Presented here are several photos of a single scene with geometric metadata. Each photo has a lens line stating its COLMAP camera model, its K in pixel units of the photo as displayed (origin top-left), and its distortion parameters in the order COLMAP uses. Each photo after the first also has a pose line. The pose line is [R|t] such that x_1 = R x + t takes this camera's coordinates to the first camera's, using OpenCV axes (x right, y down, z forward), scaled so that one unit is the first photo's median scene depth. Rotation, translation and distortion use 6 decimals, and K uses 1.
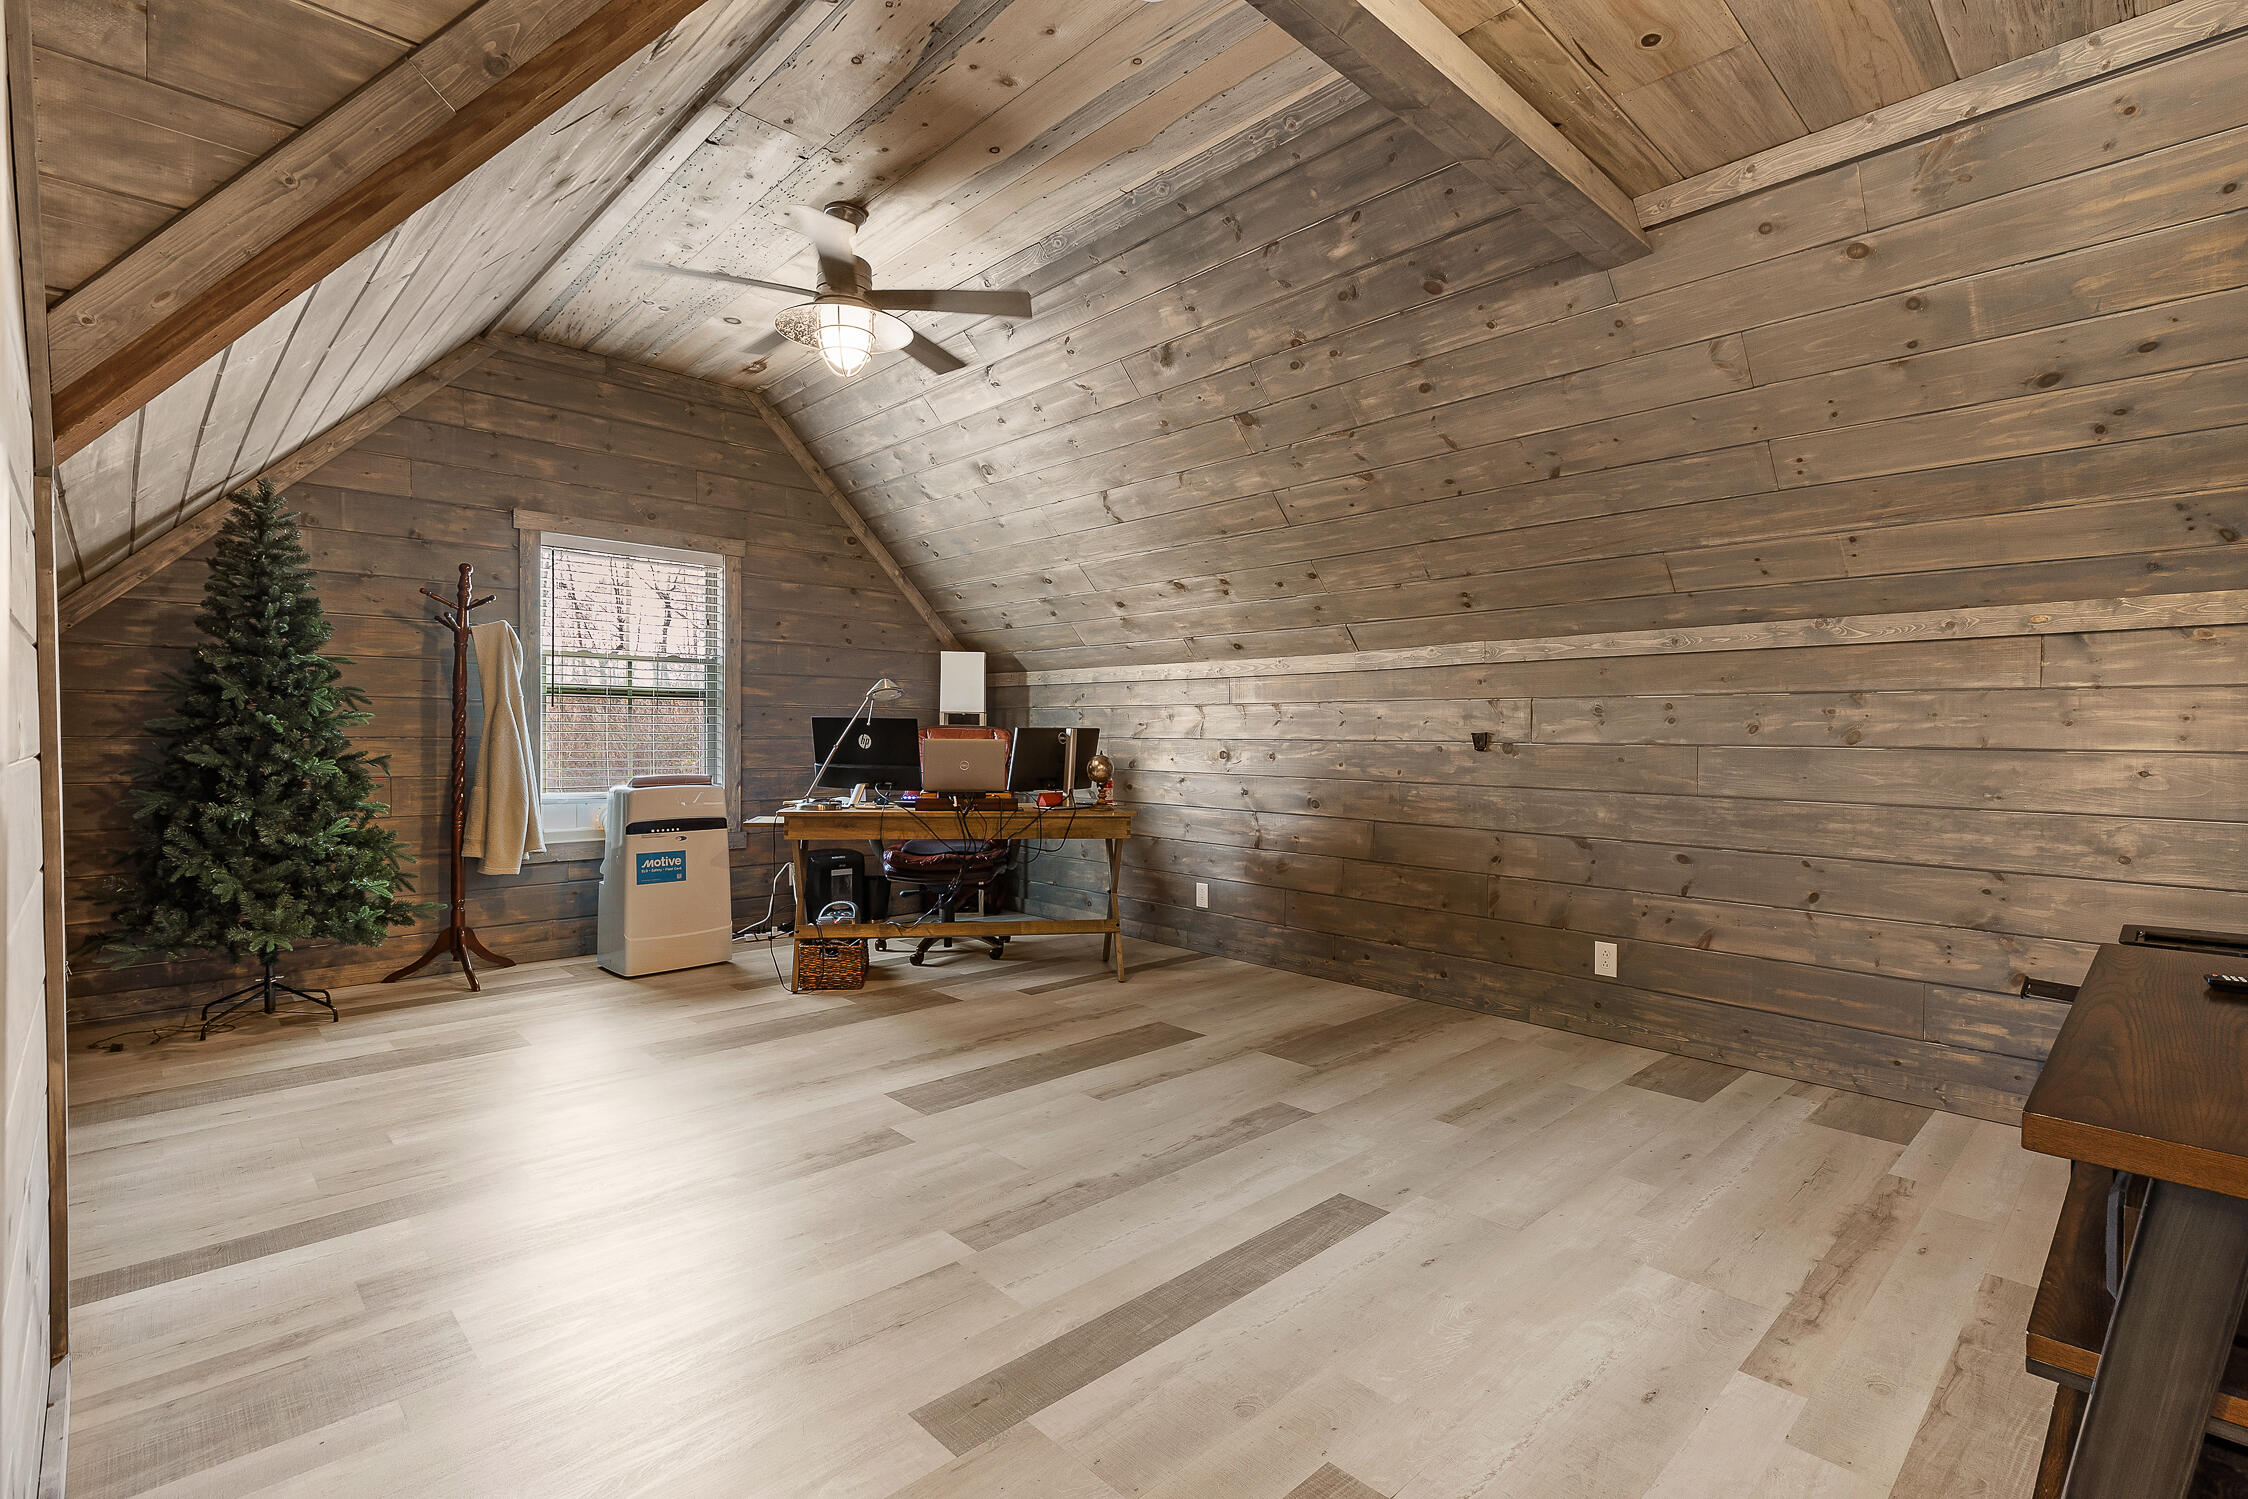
lens RADIAL K [[1025.5, 0, 1127.7], [0, 1025.5, 747.8], [0, 0, 1]] dist [0.002276, 0.001263]
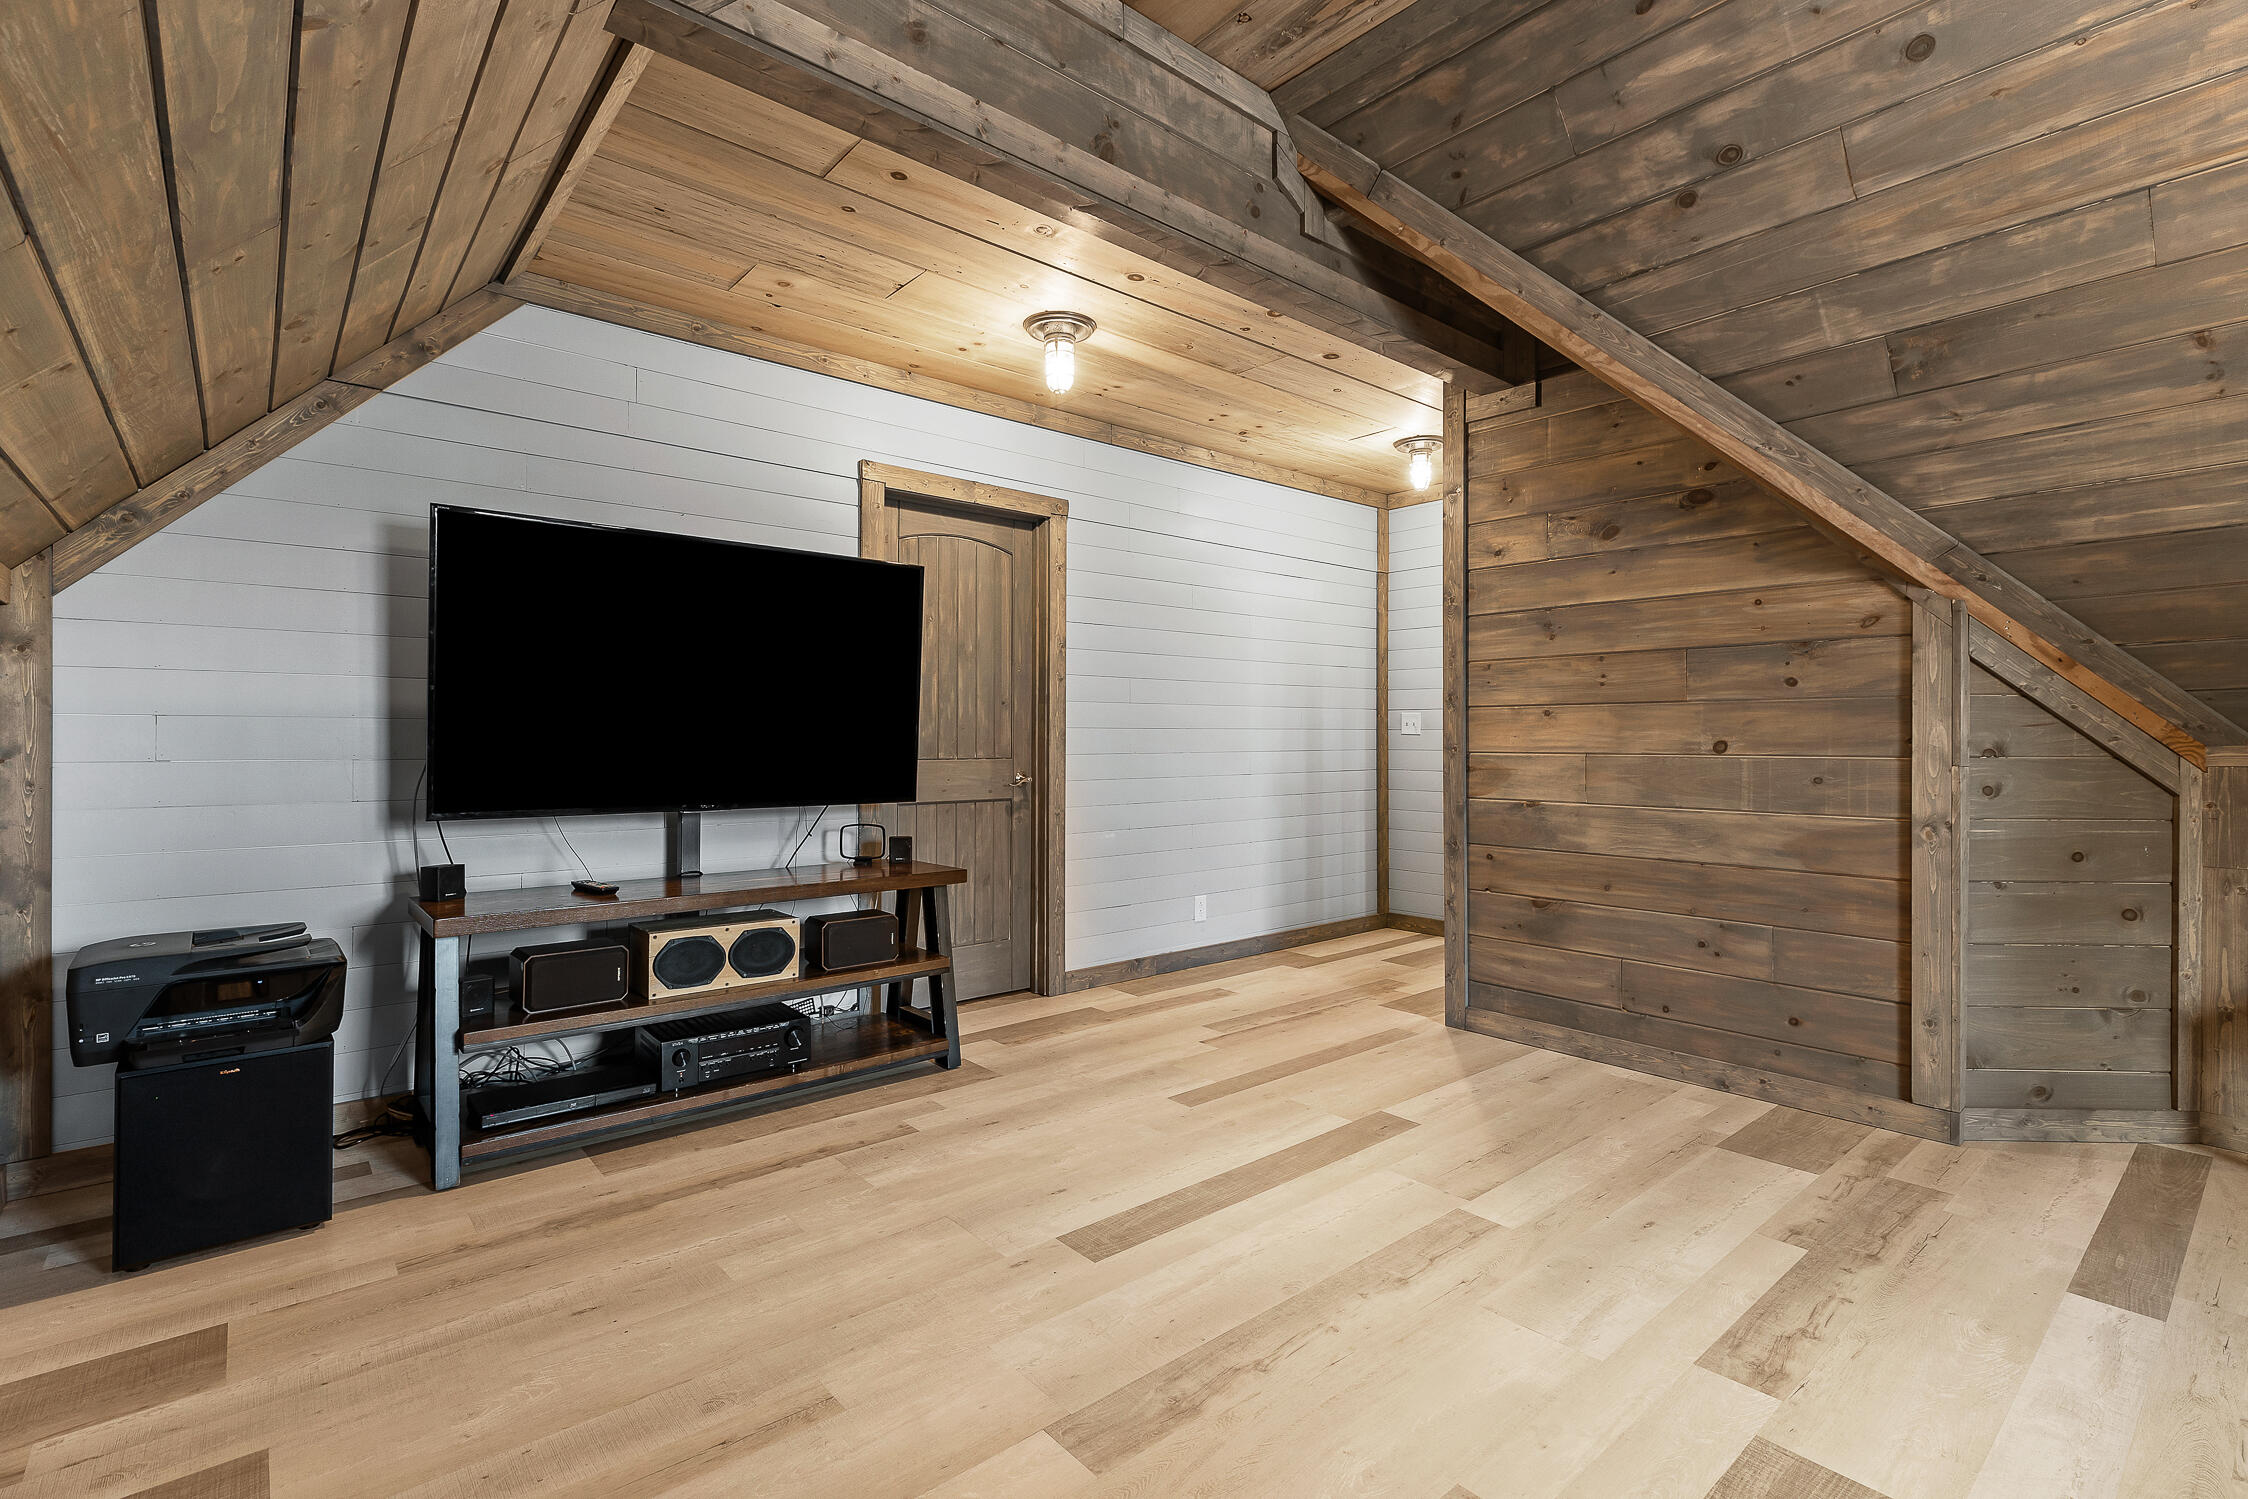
lens RADIAL K [[1025.5, 0, 1120.3], [0, 1025.5, 744.2], [0, 0, 1]] dist [0.002276, 0.001263]
pose [[-0.998277, -0.009779, 0.057849, 0.150245], [-0.009049, 0.999876, 0.012864, -0.019784], [-0.057968, 0.012318, -0.998242, 2.012292]]
